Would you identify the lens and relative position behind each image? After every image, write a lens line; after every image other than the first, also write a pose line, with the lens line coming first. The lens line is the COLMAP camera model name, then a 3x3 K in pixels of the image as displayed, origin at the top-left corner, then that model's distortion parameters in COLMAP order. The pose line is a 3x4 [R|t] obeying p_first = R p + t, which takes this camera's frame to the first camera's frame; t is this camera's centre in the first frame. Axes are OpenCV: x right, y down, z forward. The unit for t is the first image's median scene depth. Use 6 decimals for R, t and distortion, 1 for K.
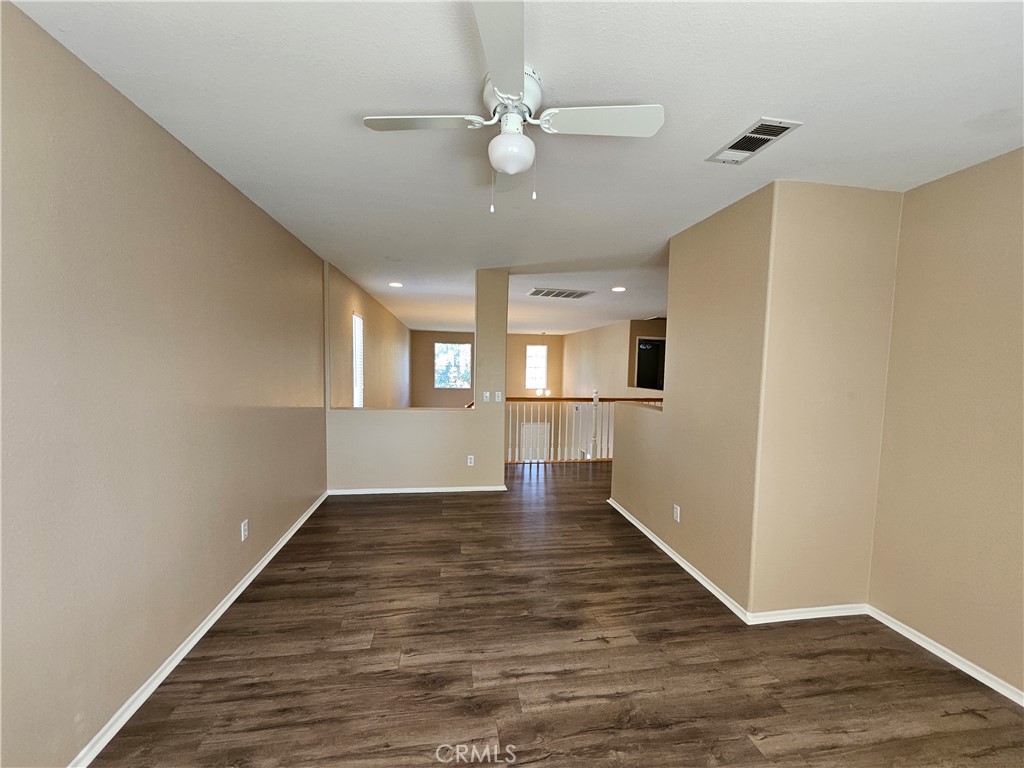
lens RADIAL K [[404.6, 0, 514.2], [0, 404.6, 399.5], [0, 0, 1]] dist [-0.000564, 0.002953]
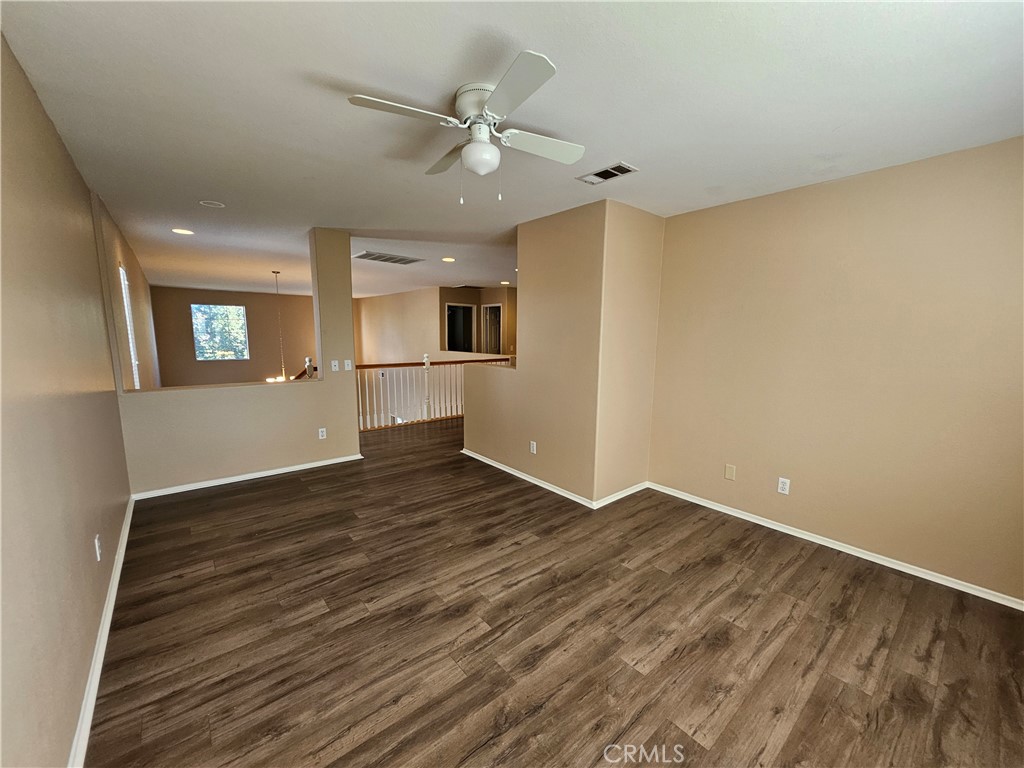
lens RADIAL K [[404.6, 0, 511.9], [0, 404.6, 403.0], [0, 0, 1]] dist [-0.000564, 0.002953]
pose [[0.860980, -0.100263, 0.498659, -0.374063], [0.052300, 0.992634, 0.109282, -0.004185], [-0.505942, -0.068010, 0.859882, -0.084937]]
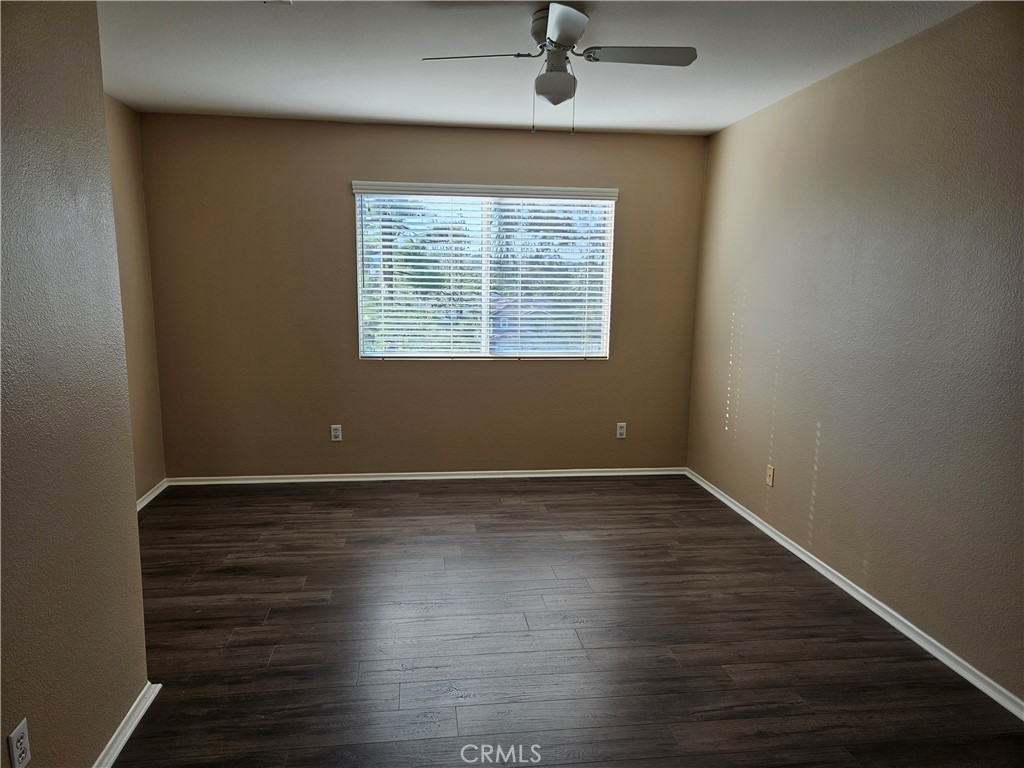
lens RADIAL K [[683.7, 0, 508.0], [0, 683.7, 378.8], [0, 0, 1]] dist [0.052136, -0.036496]
pose [[-0.999081, -0.035674, 0.023742, 0.028865], [-0.029160, 0.971957, 0.233344, -0.178807], [-0.031401, 0.232438, -0.972104, 1.919820]]
